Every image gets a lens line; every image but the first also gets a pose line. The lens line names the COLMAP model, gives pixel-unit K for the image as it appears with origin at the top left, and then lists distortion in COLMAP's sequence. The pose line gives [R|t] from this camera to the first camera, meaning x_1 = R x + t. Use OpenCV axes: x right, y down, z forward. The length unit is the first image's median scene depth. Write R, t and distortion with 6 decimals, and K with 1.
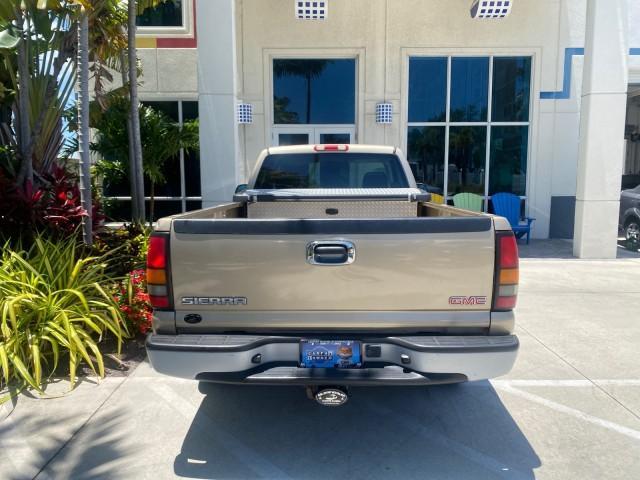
lens RADIAL K [[490.9, 0, 317.7], [0, 490.9, 238.9], [0, 0, 1]] dist [0.020900, -0.030248]
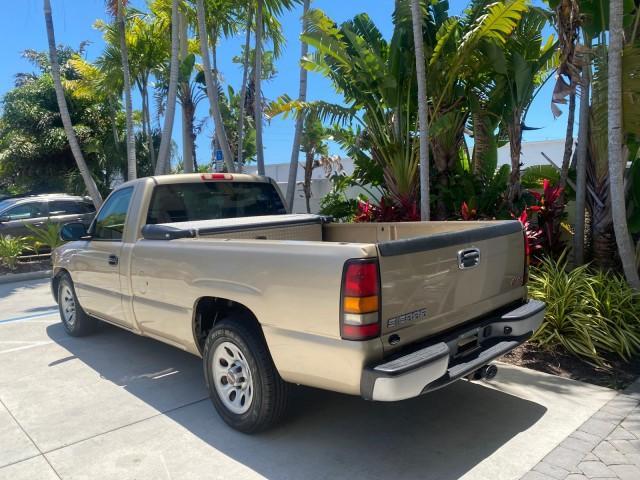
lens RADIAL K [[490.9, 0, 317.7], [0, 490.9, 243.6], [0, 0, 1]] dist [0.020900, -0.030248]
pose [[0.704449, -0.094416, 0.703447, -0.528001], [0.134217, 0.990951, -0.001403, -0.026974], [-0.696949, 0.095402, 0.710747, 0.184662]]
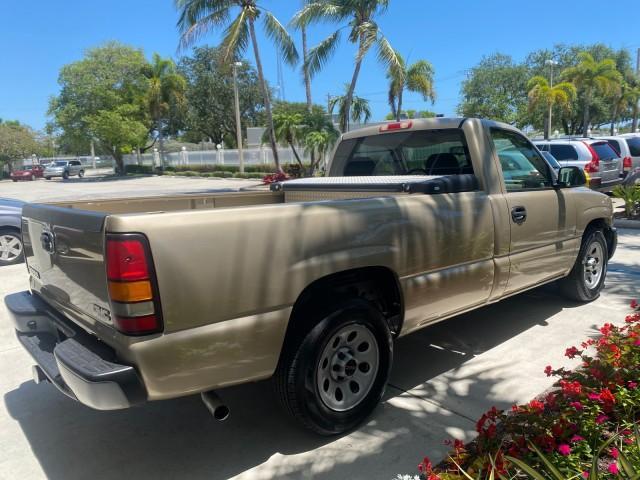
lens RADIAL K [[490.9, 0, 321.7], [0, 490.9, 236.9], [0, 0, 1]] dist [0.020900, -0.030248]
pose [[0.679889, 0.083140, -0.728587, 0.568538], [-0.063294, 0.996498, 0.054648, -0.035836], [0.730578, 0.008960, 0.682770, 0.336264]]
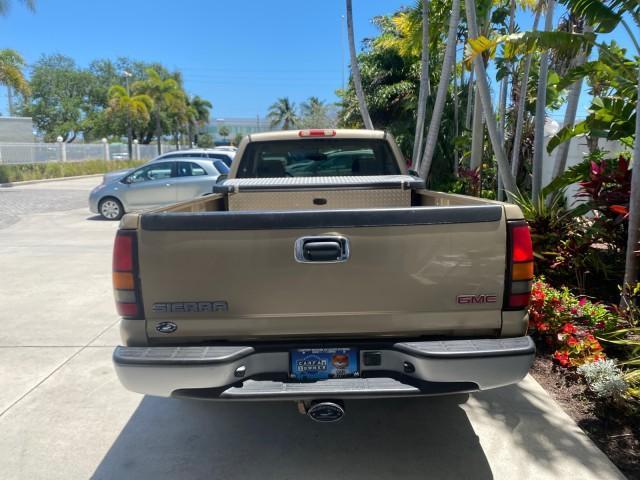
lens RADIAL K [[490.9, 0, 318.5], [0, 490.9, 240.1], [0, 0, 1]] dist [0.020900, -0.030248]
pose [[0.999293, -0.020650, 0.031427, -0.003678], [0.019865, 0.999487, 0.025104, -0.005139], [-0.031929, -0.024462, 0.999191, 0.058542]]
